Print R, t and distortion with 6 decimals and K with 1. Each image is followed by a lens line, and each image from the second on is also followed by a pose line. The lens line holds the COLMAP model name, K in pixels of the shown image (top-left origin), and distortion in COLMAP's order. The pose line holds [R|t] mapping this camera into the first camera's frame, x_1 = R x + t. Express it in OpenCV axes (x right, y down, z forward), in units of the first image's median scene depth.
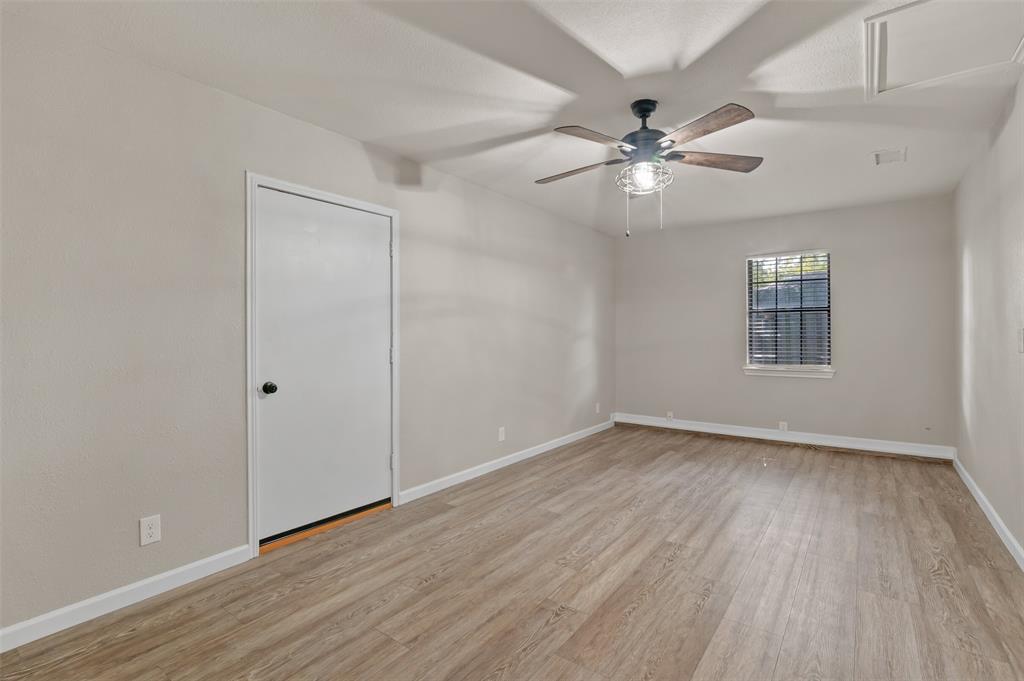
lens RADIAL K [[474.4, 0, 516.9], [0, 474.4, 335.3], [0, 0, 1]] dist [-0.012193, 0.001989]
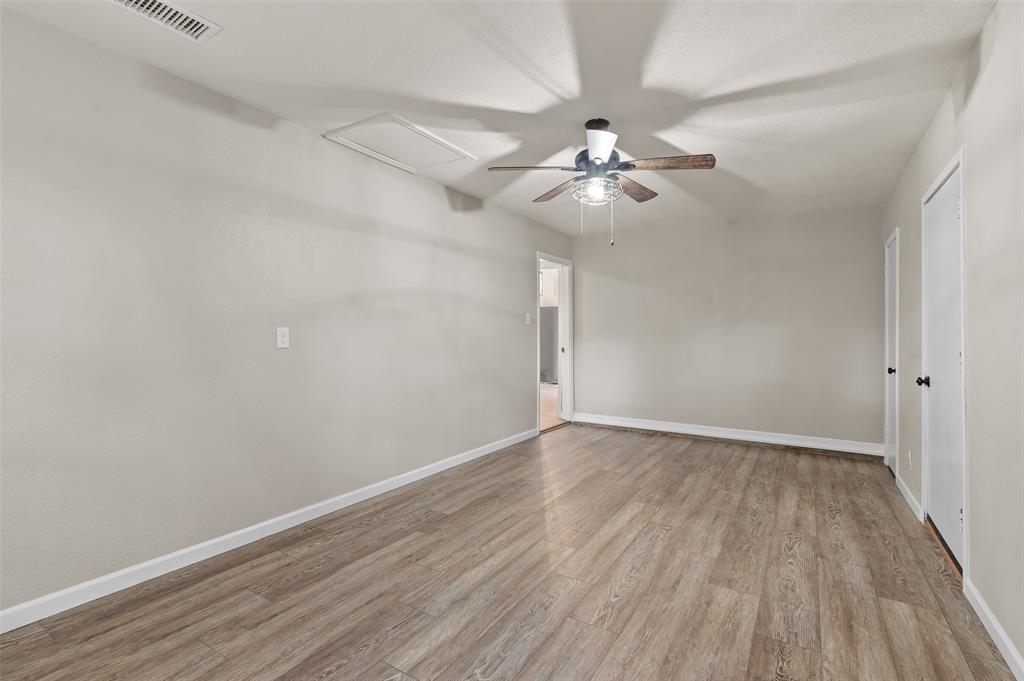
lens RADIAL K [[474.4, 0, 510.2], [0, 474.4, 330.9], [0, 0, 1]] dist [-0.012193, 0.001989]
pose [[-0.997338, -0.000917, -0.072909, 0.520655], [-0.000617, 0.999991, -0.004136, -0.003605], [0.072912, -0.004080, -0.997330, 1.962340]]
